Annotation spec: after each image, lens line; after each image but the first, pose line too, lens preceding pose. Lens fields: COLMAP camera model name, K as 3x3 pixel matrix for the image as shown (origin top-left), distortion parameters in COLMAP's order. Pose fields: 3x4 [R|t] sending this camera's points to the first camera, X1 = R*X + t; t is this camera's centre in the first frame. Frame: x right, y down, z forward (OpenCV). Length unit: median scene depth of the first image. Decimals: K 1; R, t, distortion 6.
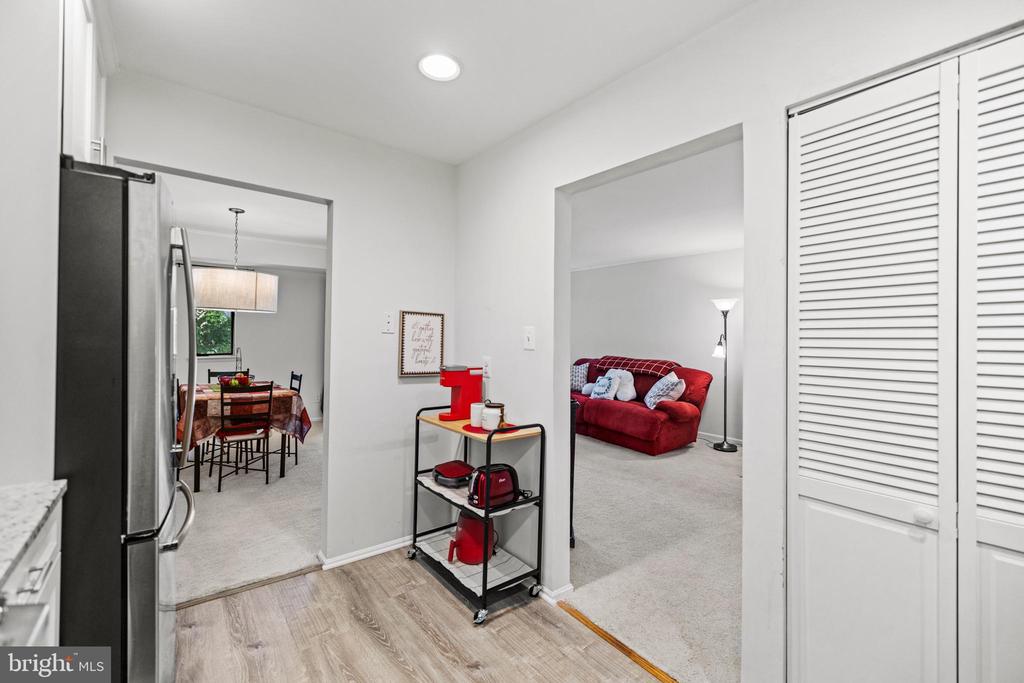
lens RADIAL K [[441.0, 0, 509.7], [0, 441.0, 336.2], [0, 0, 1]] dist [0.003092, 0.000323]
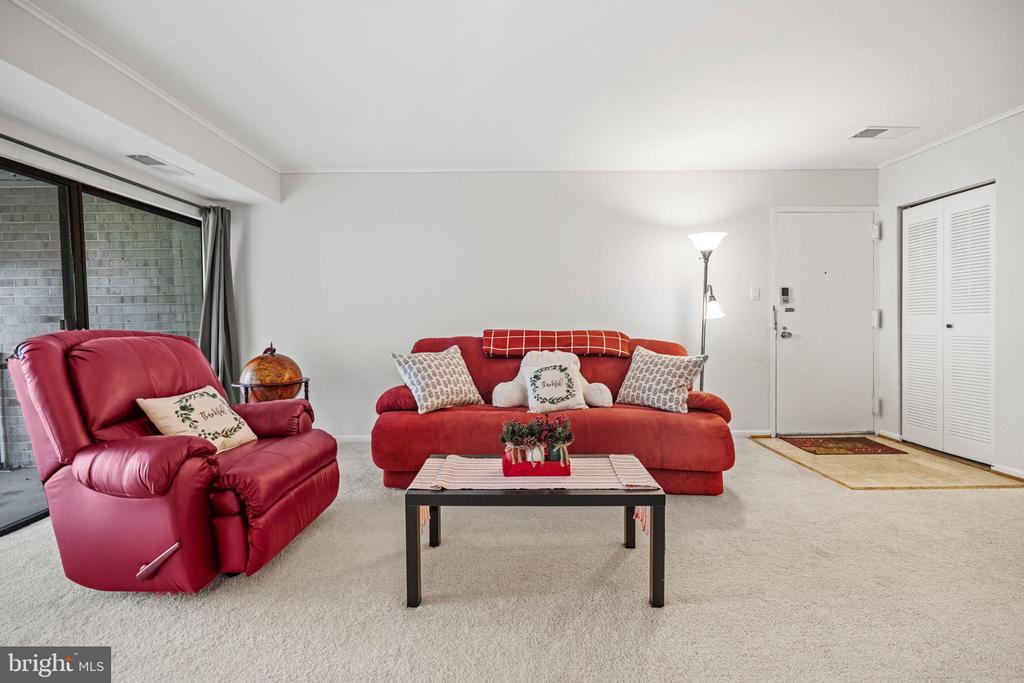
lens RADIAL K [[441.0, 0, 509.7], [0, 441.0, 336.2], [0, 0, 1]] dist [0.003092, 0.000323]
pose [[0.618537, -0.050073, 0.784158, -0.224309], [0.023827, 0.998704, 0.044978, 0.032535], [-0.785394, -0.009136, 0.618928, 0.732399]]
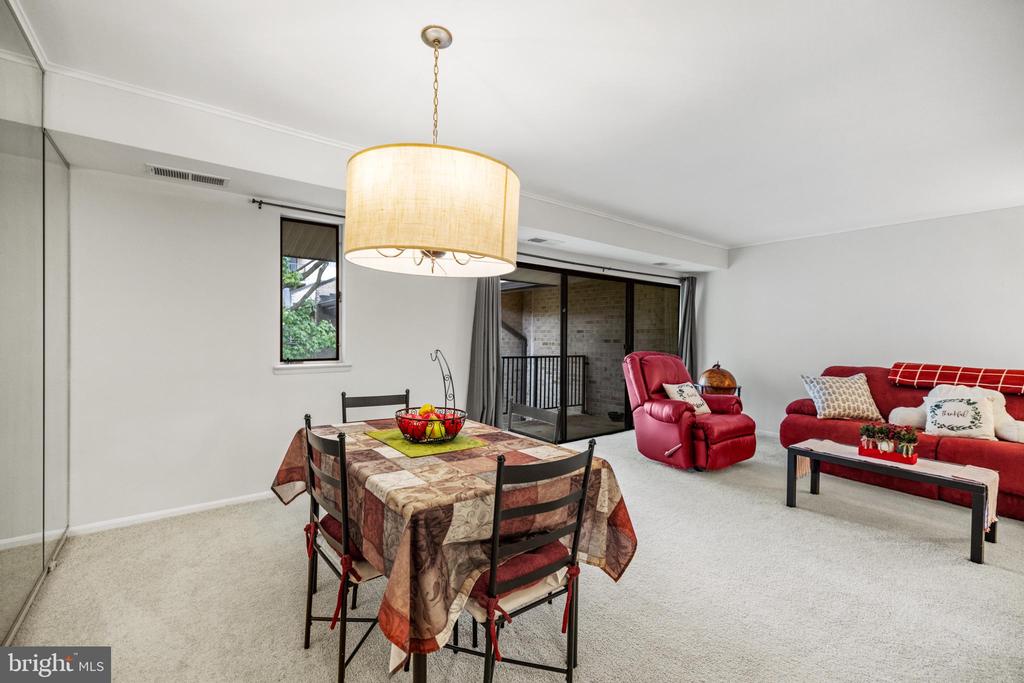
lens RADIAL K [[441.0, 0, 509.7], [0, 441.0, 336.2], [0, 0, 1]] dist [0.003092, 0.000323]
pose [[0.999884, -0.000665, -0.015231, -0.390958], [0.000680, 0.999999, 0.000918, 0.005491], [0.015230, -0.000928, 0.999884, 0.395763]]
